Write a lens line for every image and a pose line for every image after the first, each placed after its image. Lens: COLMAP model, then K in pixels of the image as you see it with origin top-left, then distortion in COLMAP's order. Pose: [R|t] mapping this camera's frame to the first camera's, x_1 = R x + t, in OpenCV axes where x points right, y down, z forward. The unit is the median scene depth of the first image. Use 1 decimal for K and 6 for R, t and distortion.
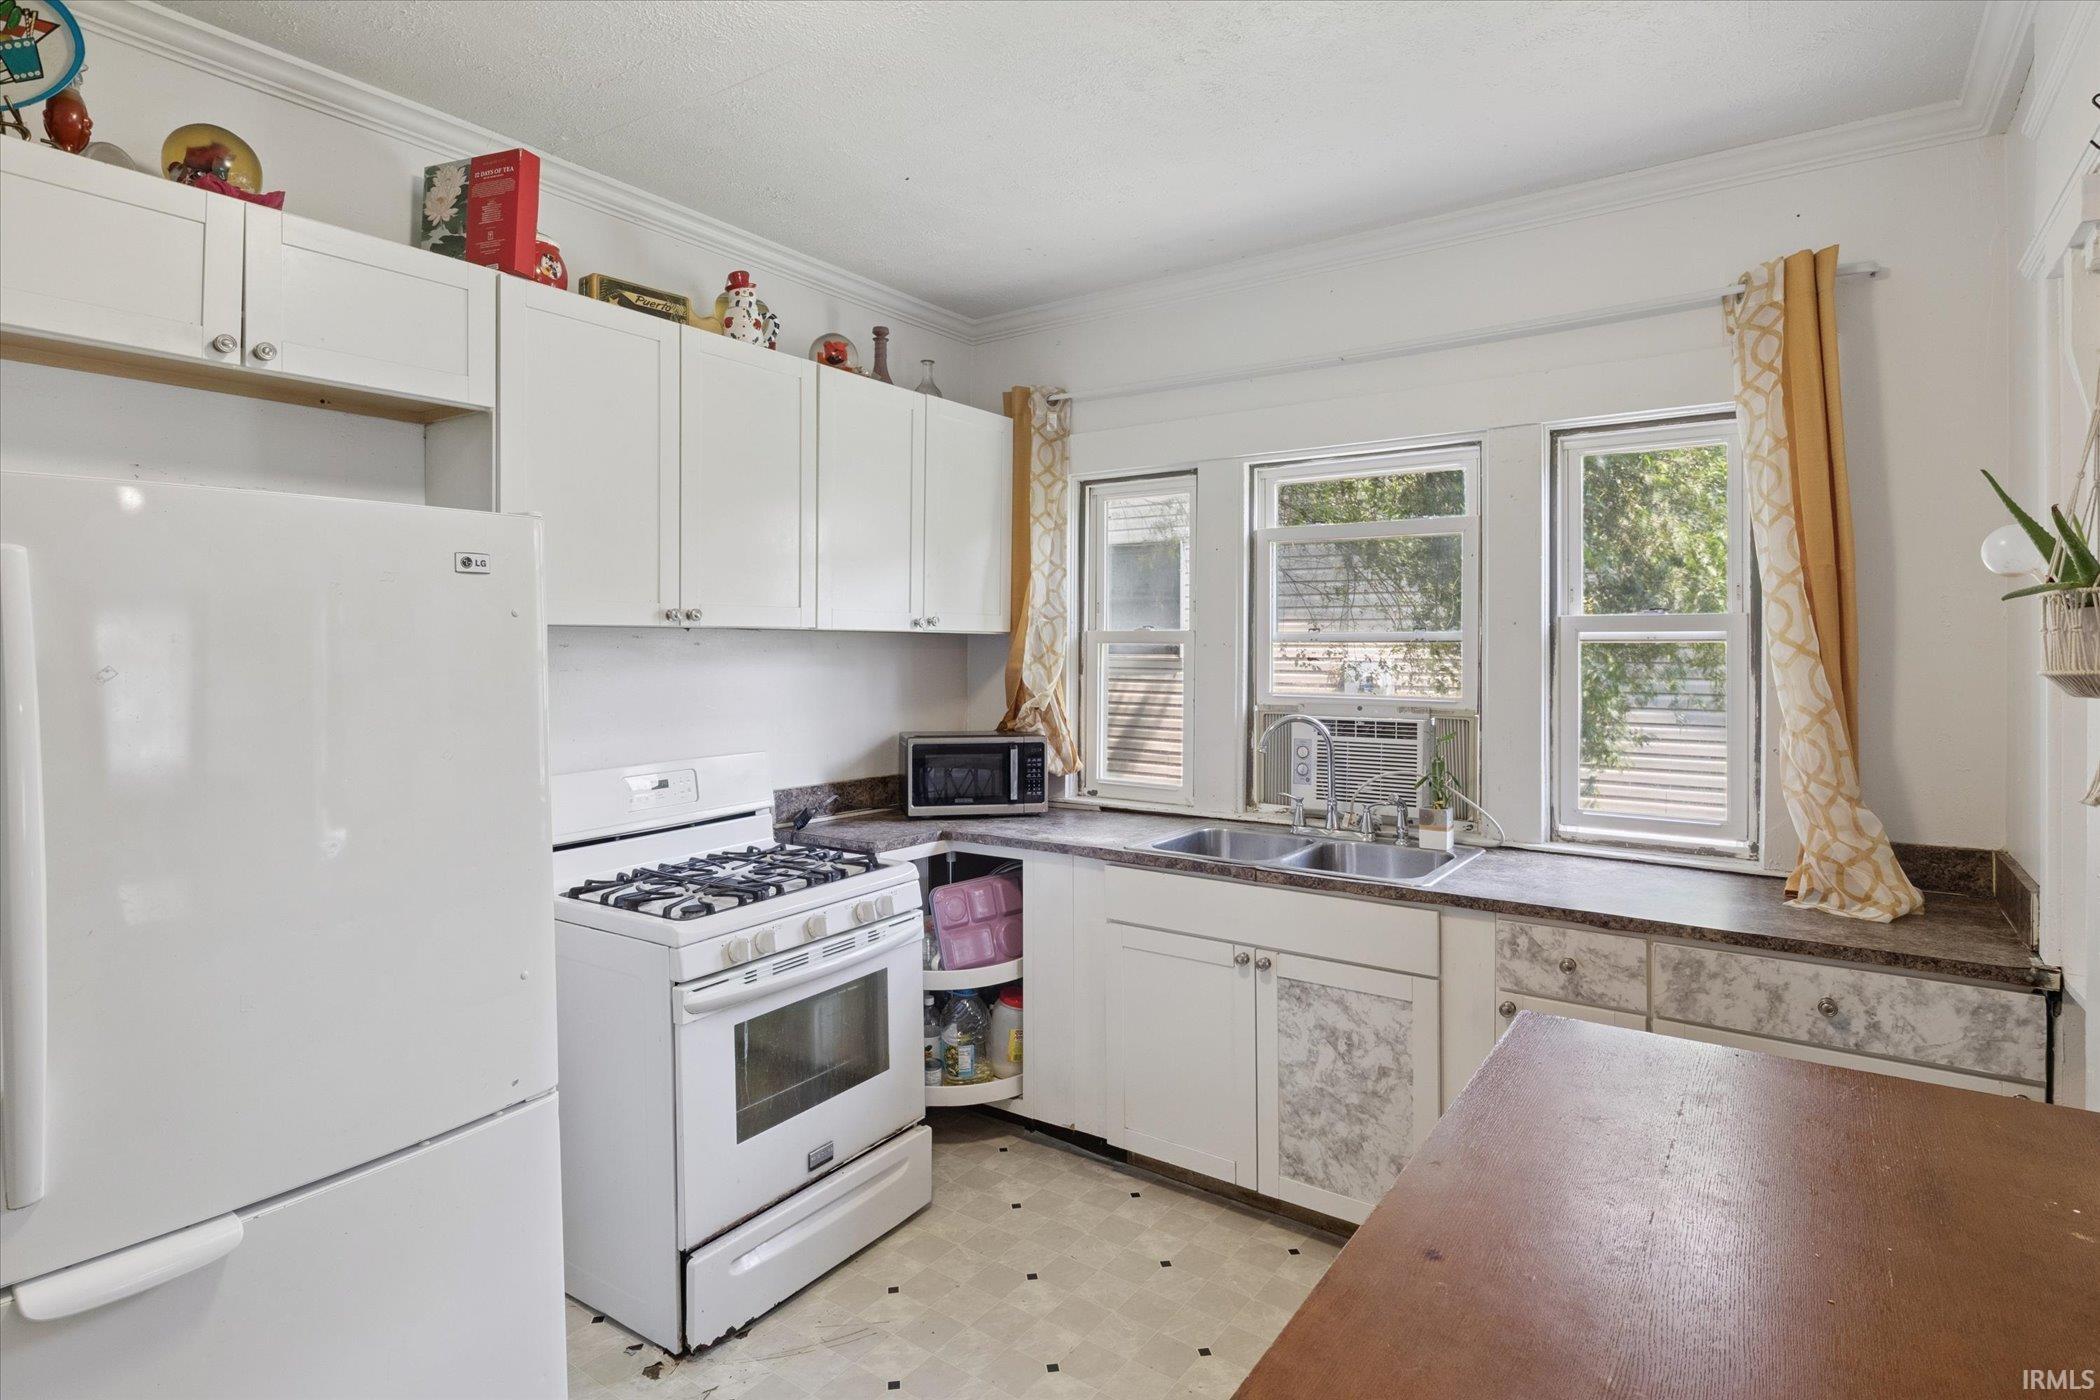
lens RADIAL K [[1081.3, 0, 1056.0], [0, 1081.3, 643.8], [0, 0, 1]] dist [-0.004120, 0.000414]
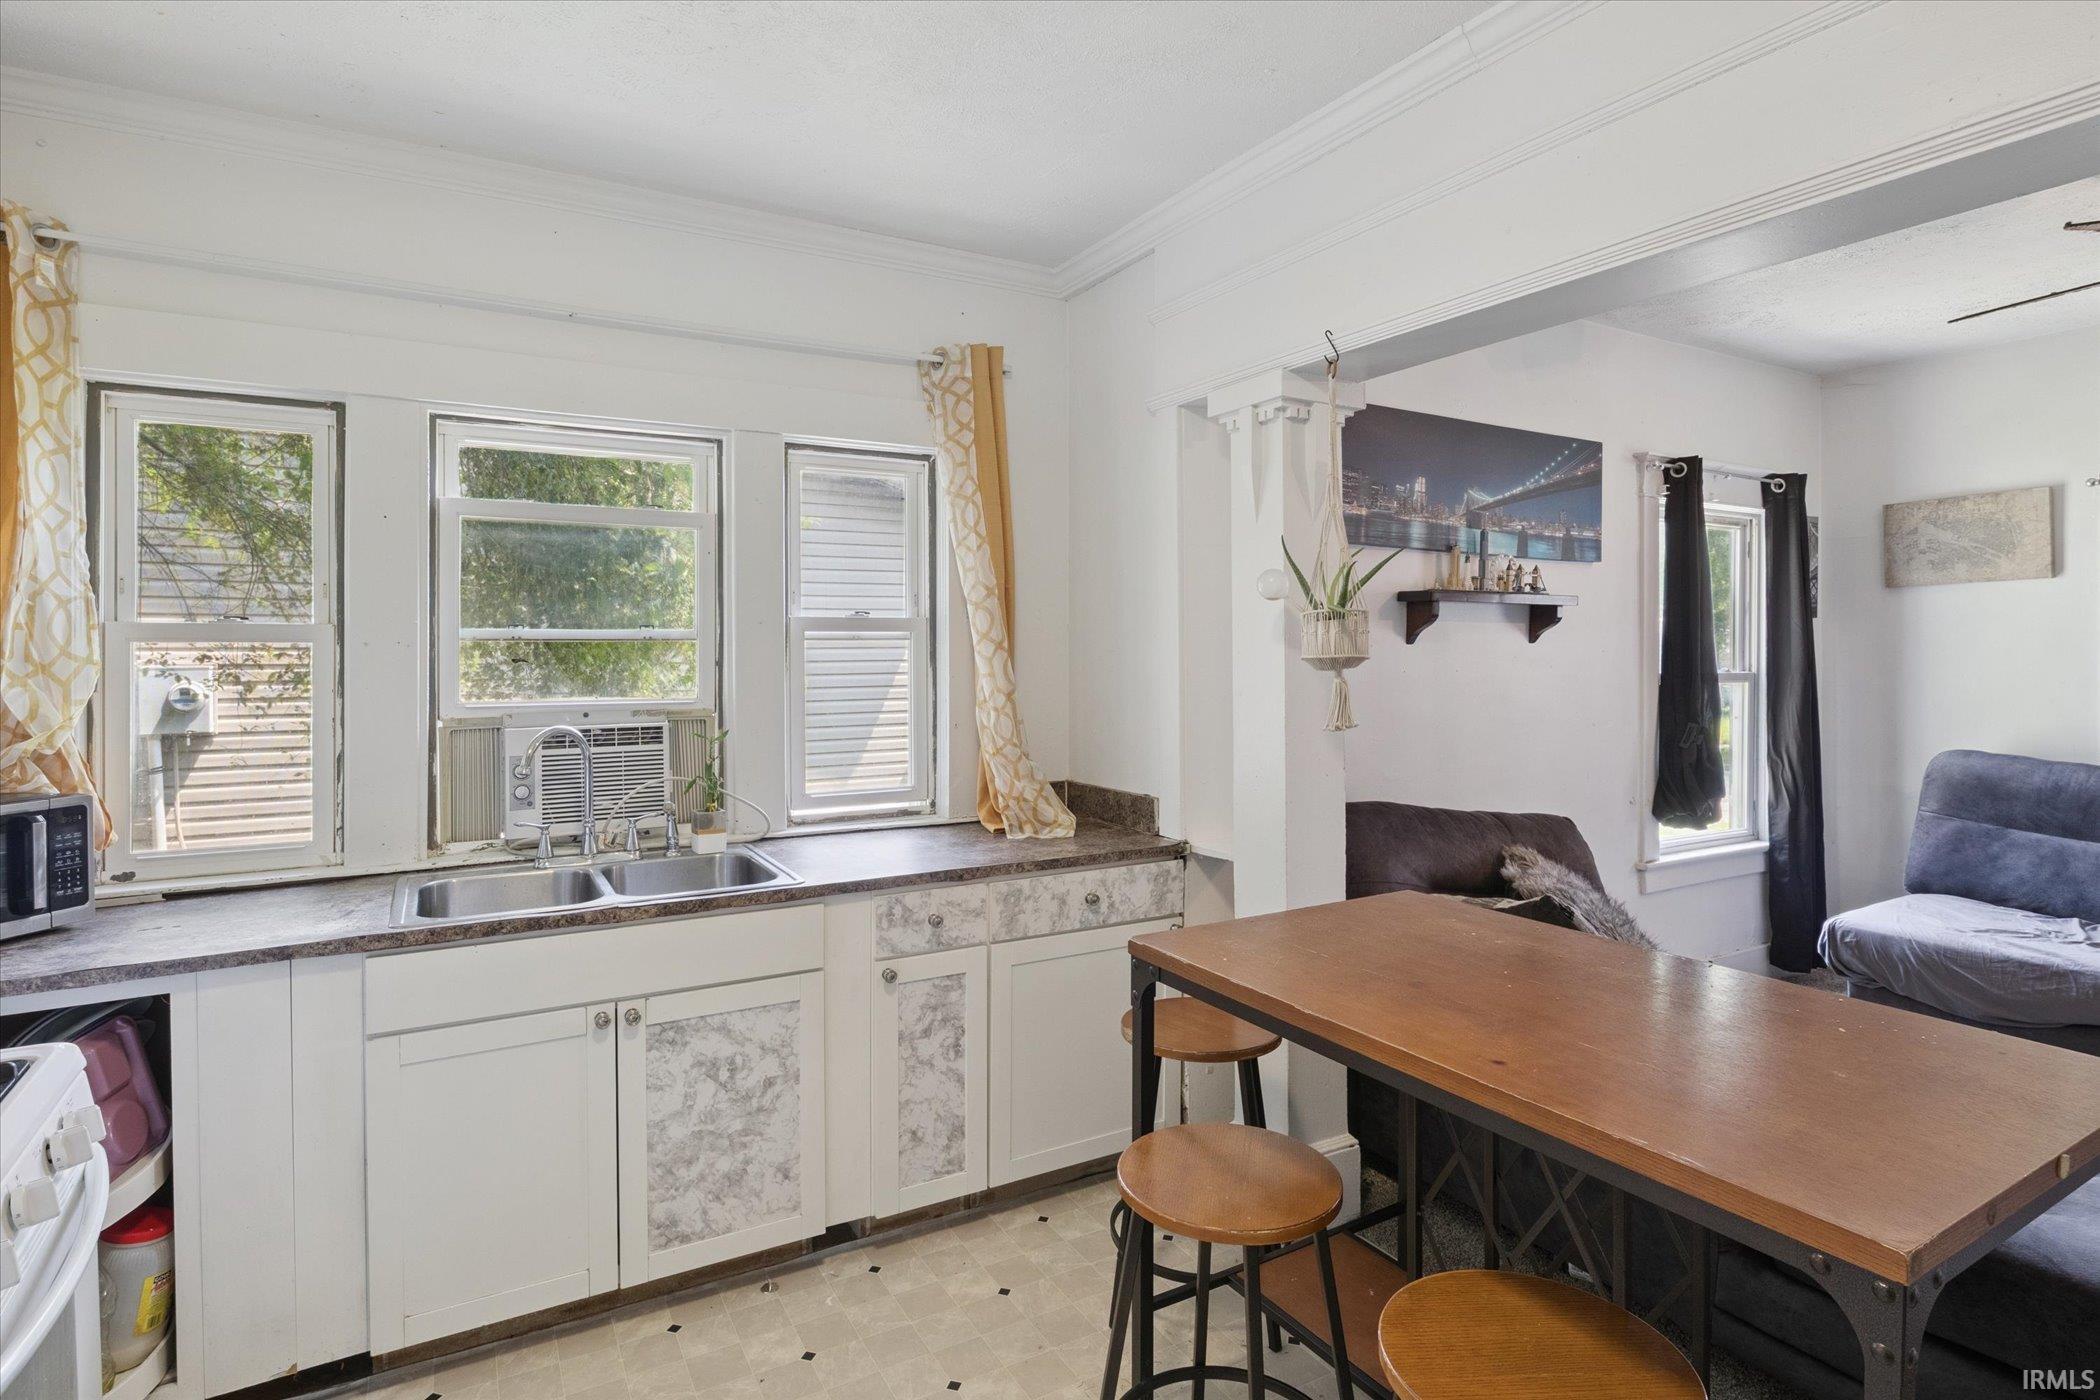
lens RADIAL K [[1080.4, 0, 1041.9], [0, 1080.4, 652.6], [0, 0, 1]] dist [-0.004542, -0.001029]
pose [[0.425099, -0.006103, 0.905126, -0.441112], [0.002069, 0.999981, 0.005770, 0.005179], [-0.905145, -0.000581, 0.425103, 0.348051]]
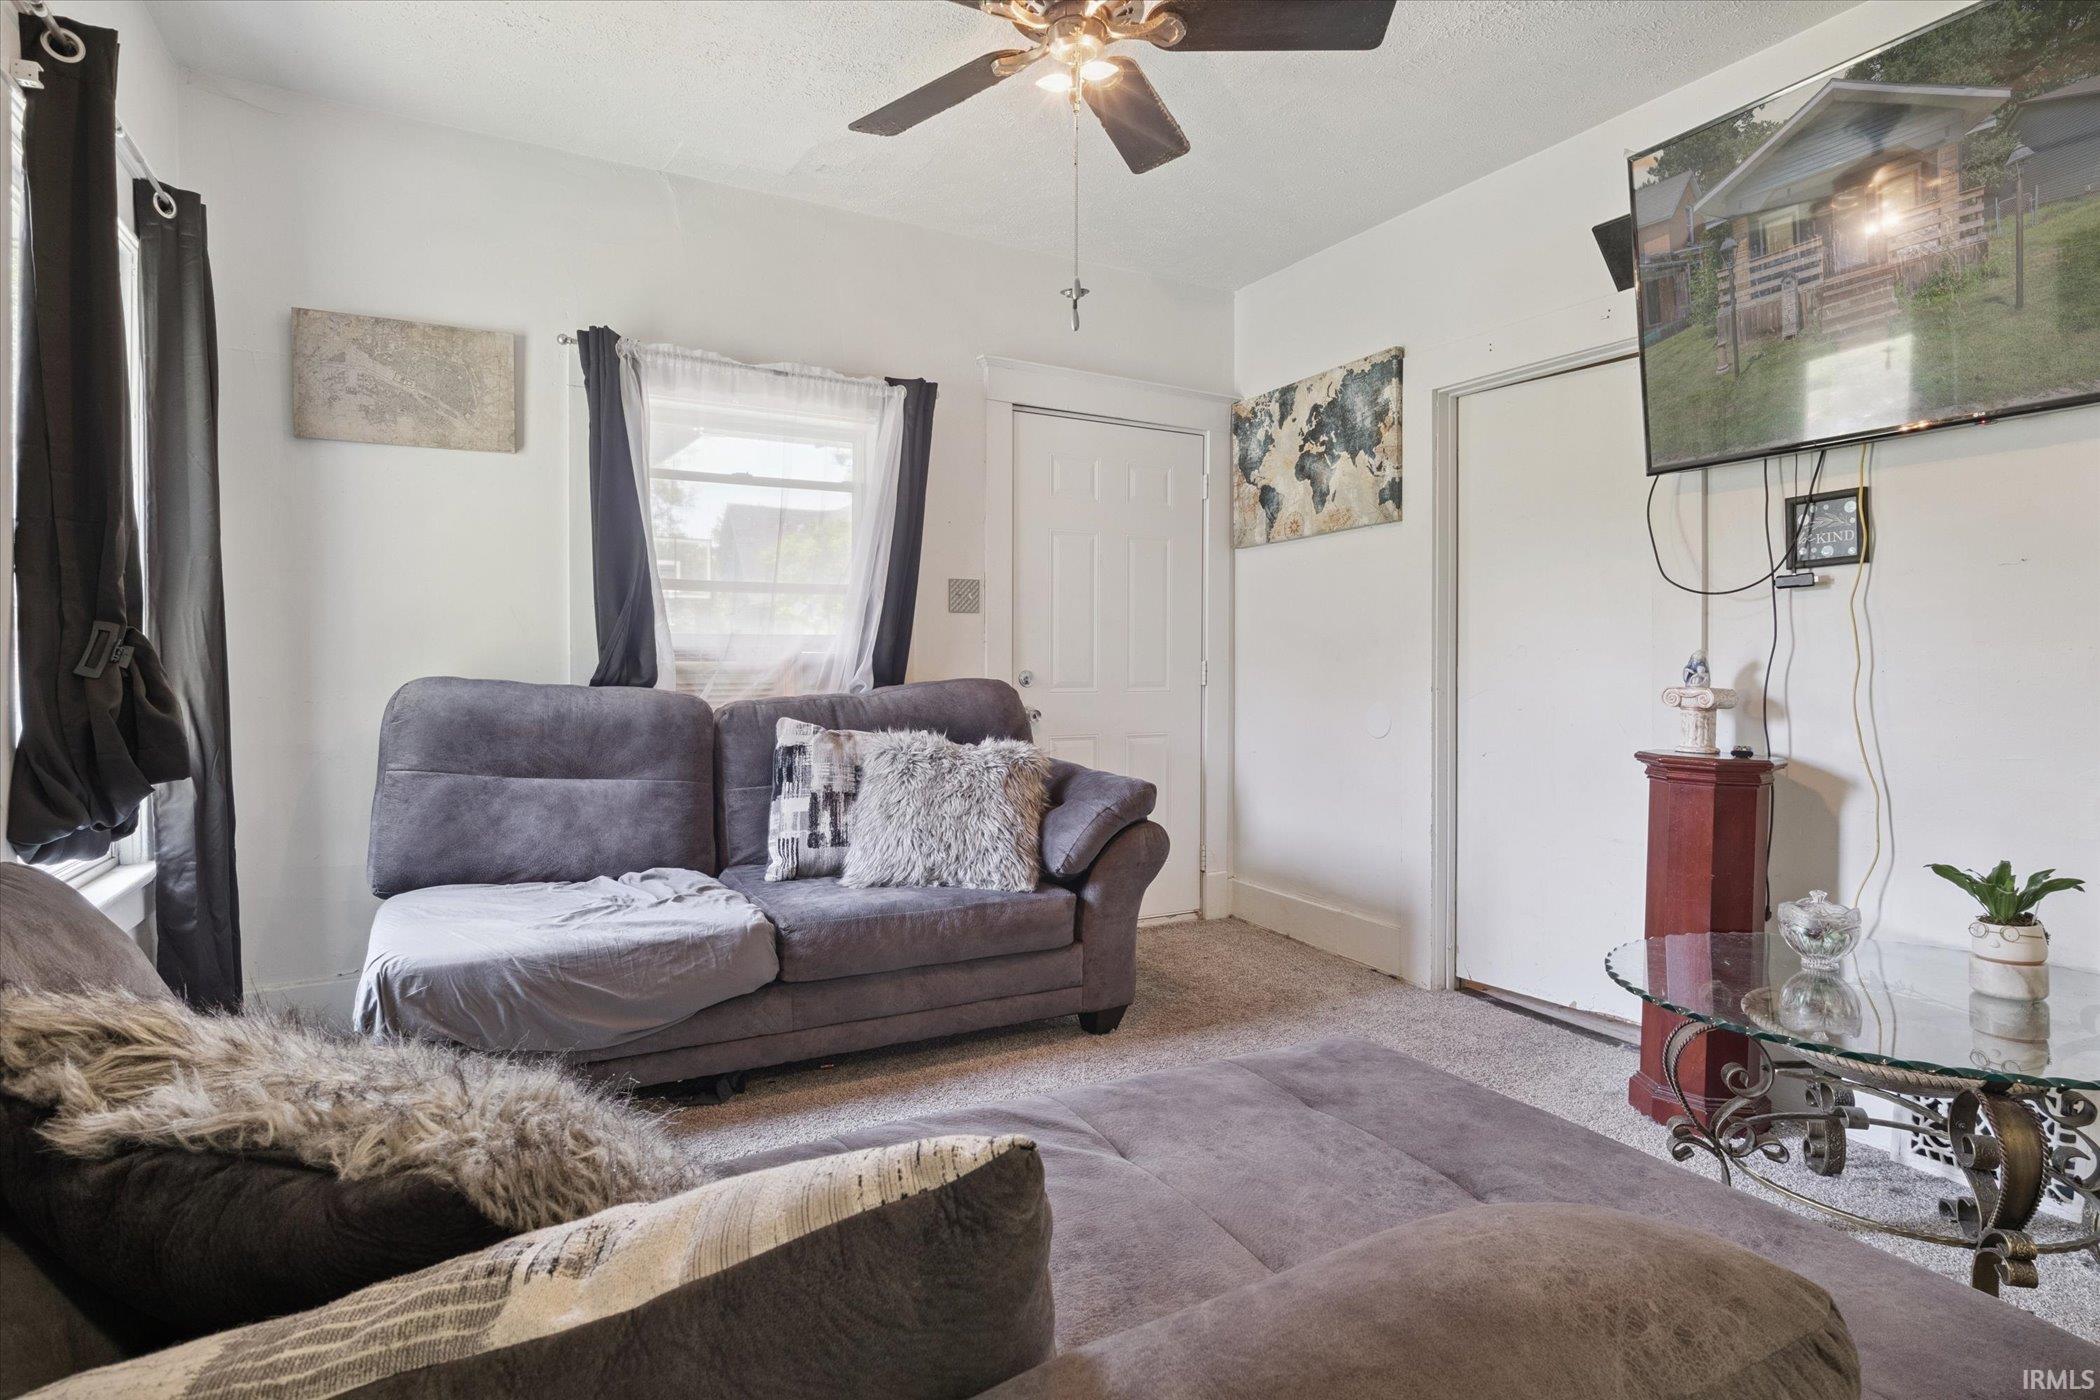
lens RADIAL K [[1099.8, 0, 1056.5], [0, 1099.8, 668.4], [0, 0, 1]] dist [-0.001028, -0.000145]
pose [[-0.899966, -0.013084, 0.435765, 0.499566], [-0.009693, 0.999903, 0.010003, 0.134540], [-0.435853, 0.004779, -0.900005, 0.537920]]
